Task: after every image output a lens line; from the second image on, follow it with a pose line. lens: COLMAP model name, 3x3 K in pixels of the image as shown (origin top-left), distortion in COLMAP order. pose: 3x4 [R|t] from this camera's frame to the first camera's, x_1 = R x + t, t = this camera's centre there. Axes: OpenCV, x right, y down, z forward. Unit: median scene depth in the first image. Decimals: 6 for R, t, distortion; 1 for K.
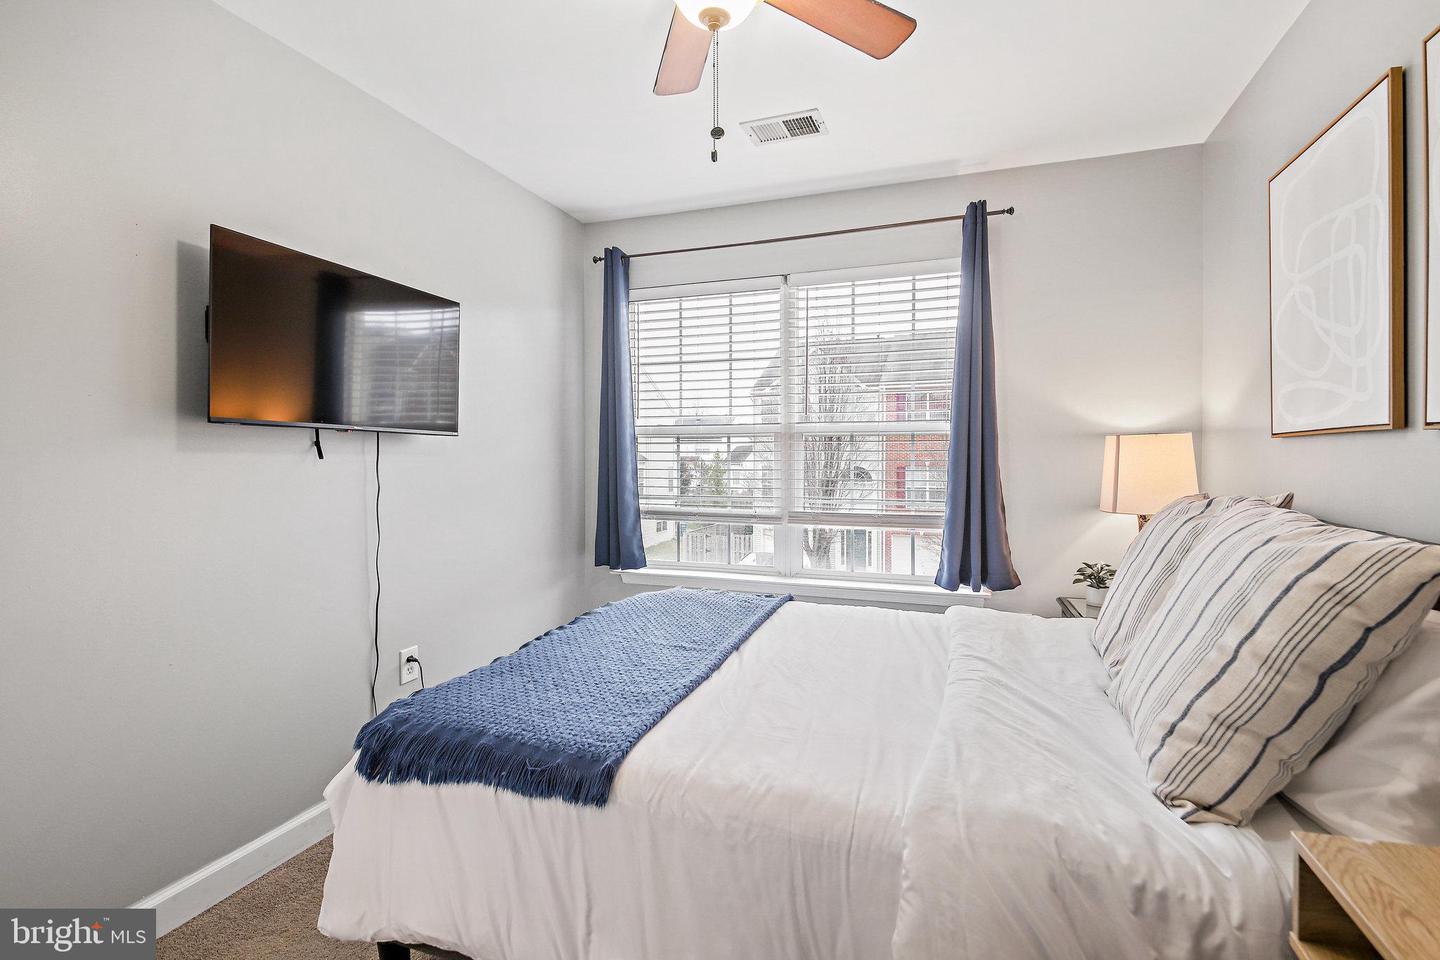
lens RADIAL K [[666.9, 0, 719.1], [0, 666.9, 470.0], [0, 0, 1]] dist [0.033243, -0.027674]
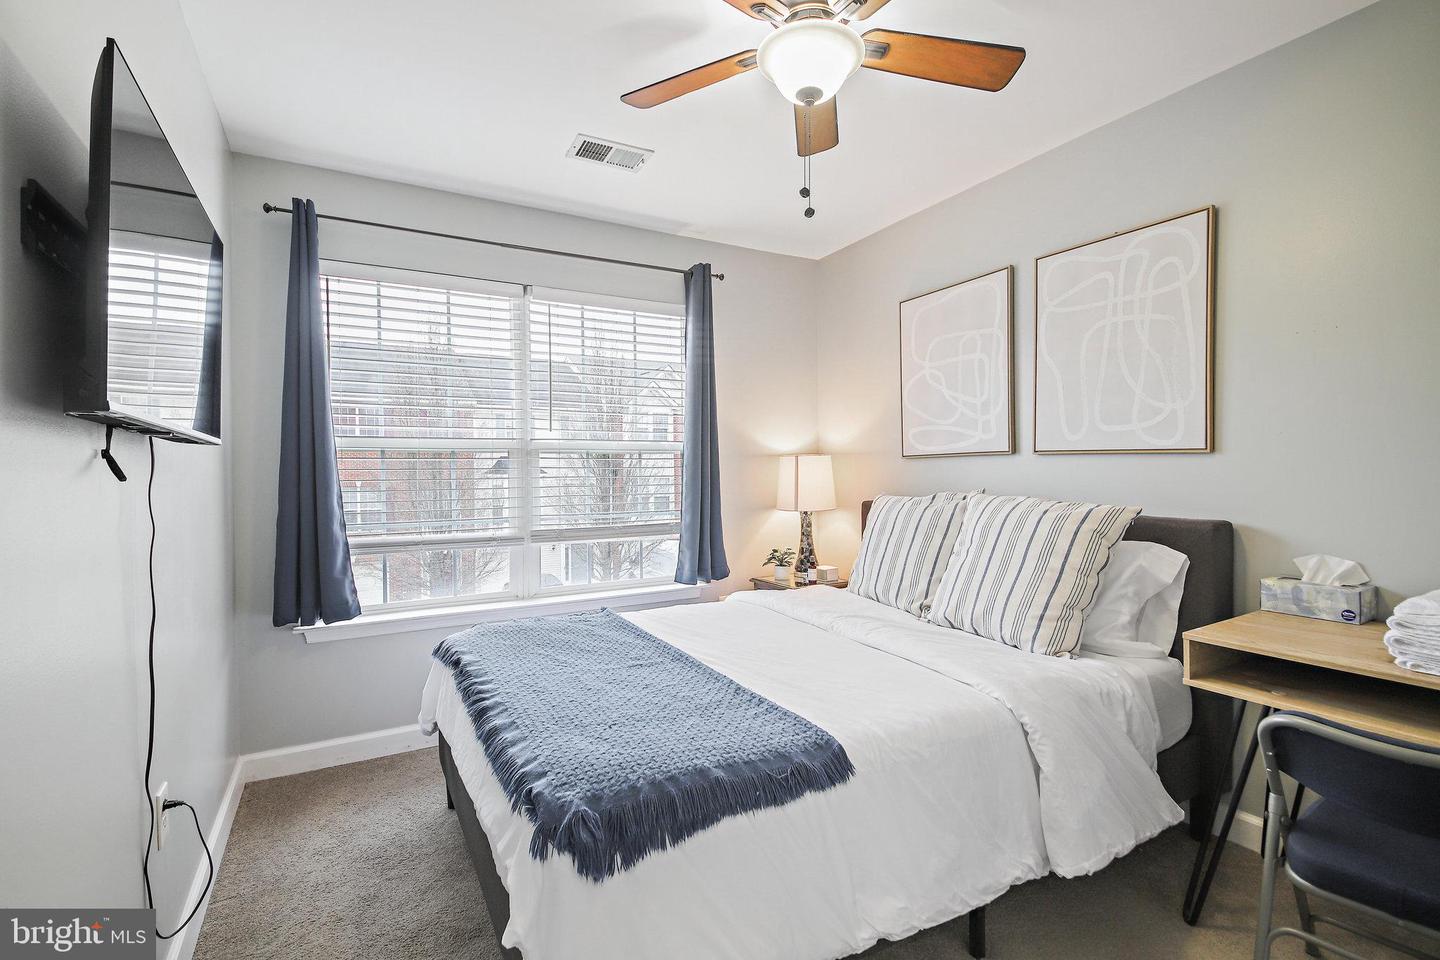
lens RADIAL K [[663.0, 0, 721.9], [0, 663.0, 483.8], [0, 0, 1]] dist [0.046643, -0.044616]
pose [[0.662411, -0.020793, 0.748852, -0.669790], [0.026568, 0.999638, 0.004255, -0.003849], [-0.748669, 0.017076, 0.662724, 0.238990]]
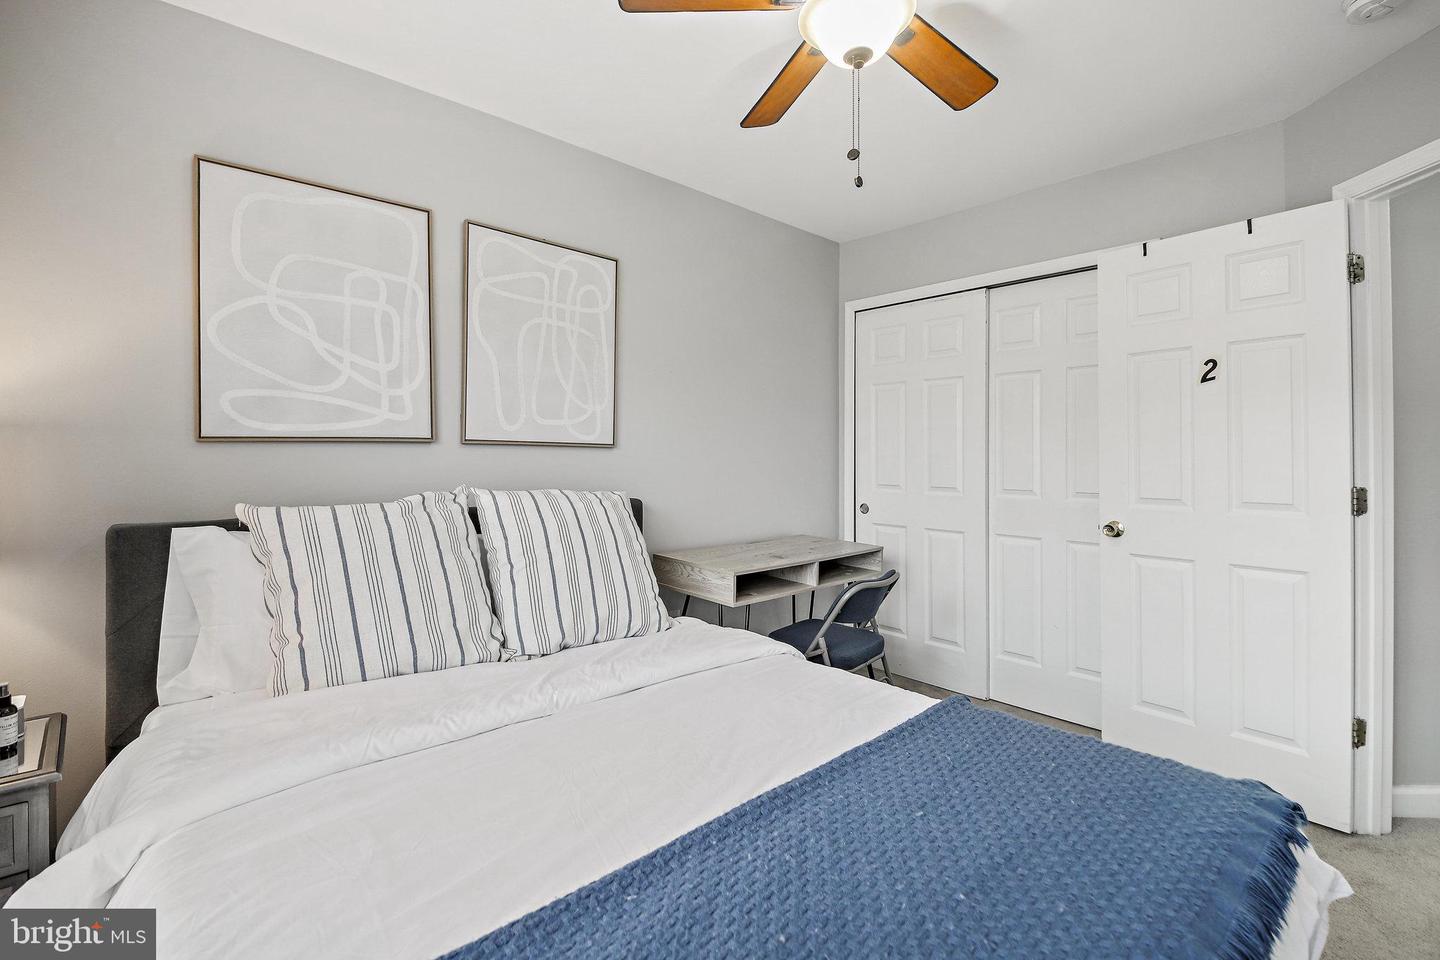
lens RADIAL K [[642.6, 0, 721.8], [0, 642.6, 455.5], [0, 0, 1]] dist [0.000318, 0.000005]
pose [[-0.885830, -0.001381, 0.464007, -0.197325], [0.010769, 0.999665, 0.023535, -0.038824], [-0.463884, 0.025845, -0.885519, 1.373488]]
